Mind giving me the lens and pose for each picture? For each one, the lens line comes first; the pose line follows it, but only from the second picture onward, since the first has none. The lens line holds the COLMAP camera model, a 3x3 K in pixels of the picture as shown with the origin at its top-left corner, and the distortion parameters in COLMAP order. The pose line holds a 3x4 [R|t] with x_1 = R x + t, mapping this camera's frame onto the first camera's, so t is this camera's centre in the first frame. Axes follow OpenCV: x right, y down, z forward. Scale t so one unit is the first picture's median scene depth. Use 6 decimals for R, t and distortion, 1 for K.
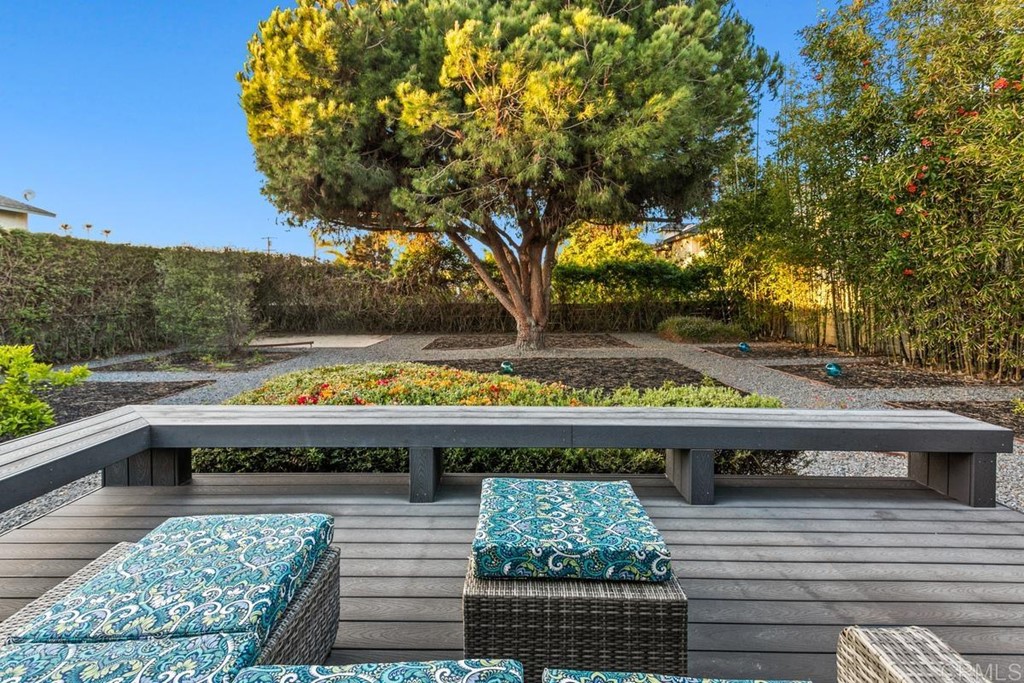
lens RADIAL K [[488.9, 0, 527.3], [0, 488.9, 302.6], [0, 0, 1]] dist [0.008855, 0.000869]
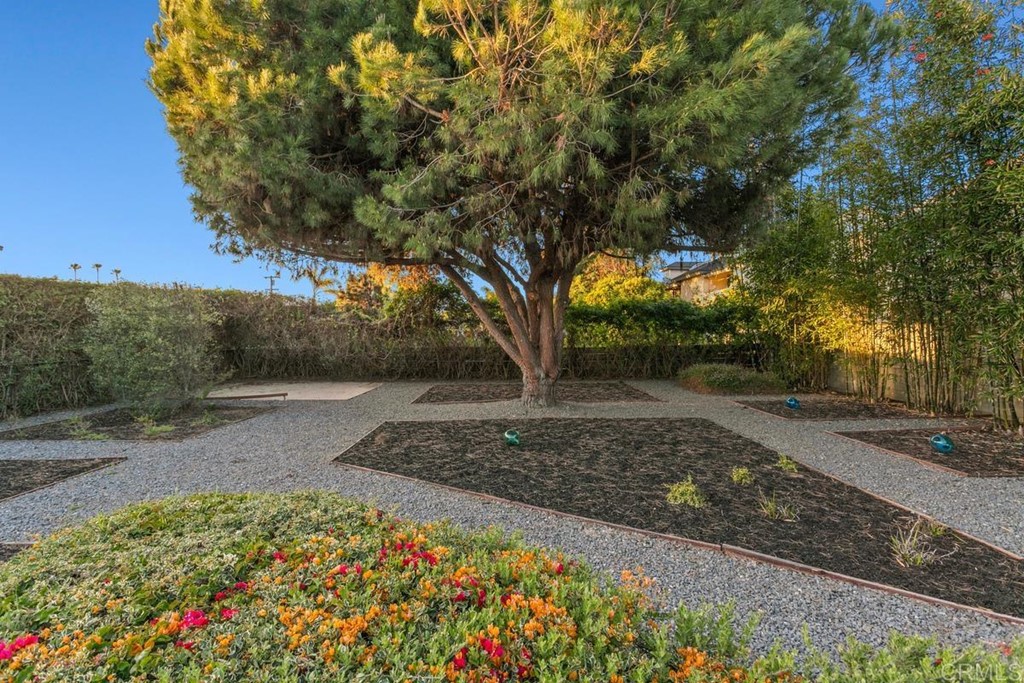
lens RADIAL K [[488.9, 0, 517.5], [0, 488.9, 349.6], [0, 0, 1]] dist [0.008855, 0.000869]
pose [[0.999737, 0.003456, -0.022665, -0.014368], [-0.003112, 0.999880, 0.015209, -0.016089], [0.022715, -0.015134, 0.999627, 0.200124]]
